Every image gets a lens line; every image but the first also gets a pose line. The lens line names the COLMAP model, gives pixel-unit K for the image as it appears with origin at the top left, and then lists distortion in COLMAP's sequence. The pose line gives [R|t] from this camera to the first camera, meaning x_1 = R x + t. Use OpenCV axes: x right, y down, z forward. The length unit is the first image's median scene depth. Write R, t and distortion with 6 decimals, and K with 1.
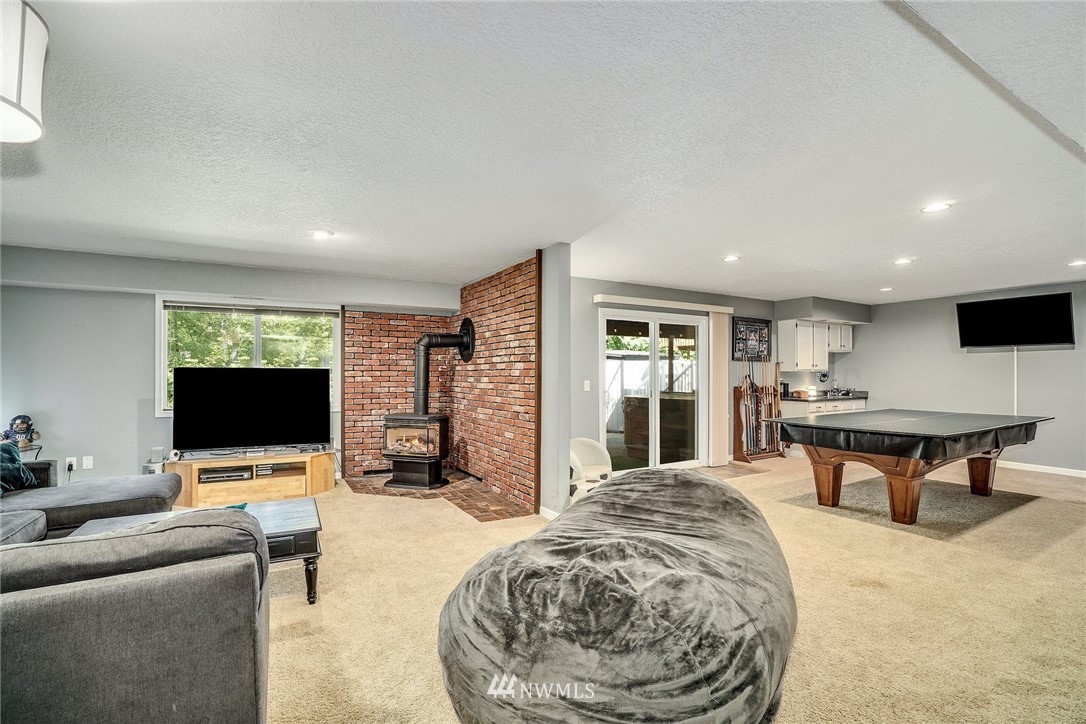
lens RADIAL K [[475.9, 0, 535.1], [0, 475.9, 358.7], [0, 0, 1]] dist [-0.048235, 0.019897]
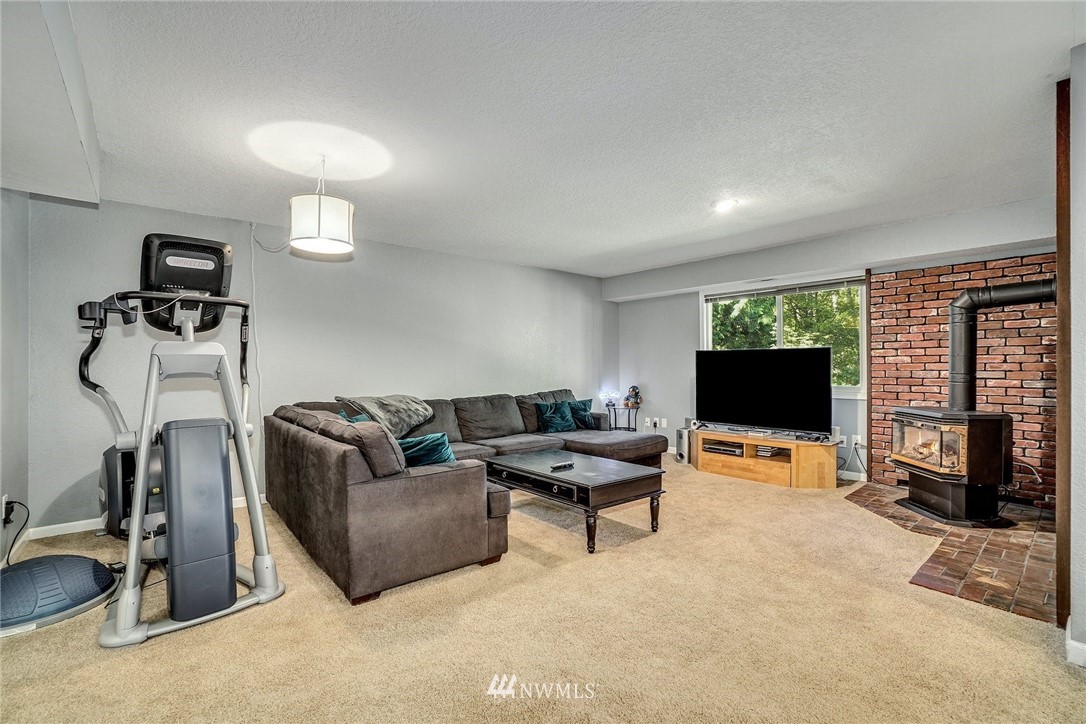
lens RADIAL K [[475.9, 0, 535.1], [0, 475.9, 358.7], [0, 0, 1]] dist [-0.048235, 0.019897]
pose [[0.208899, -0.016641, -0.977796, 0.266857], [0.036188, 0.999302, -0.009276, 0.029131], [0.977267, -0.033447, 0.209355, 0.286129]]
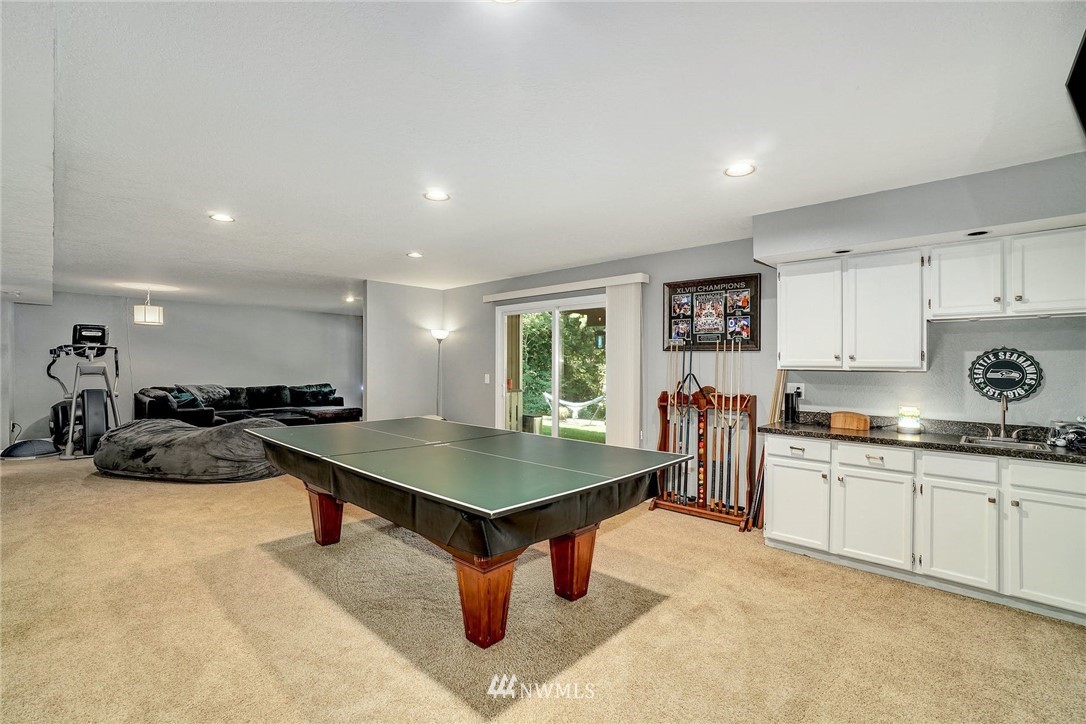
lens RADIAL K [[495.4, 0, 532.9], [0, 495.4, 372.6], [0, 0, 1]] dist [-0.042975, 0.022848]
pose [[0.287079, 0.018955, -0.957719, 1.177306], [0.016298, 0.999563, 0.024668, 0.015505], [0.957768, -0.022691, 0.286644, 0.732145]]
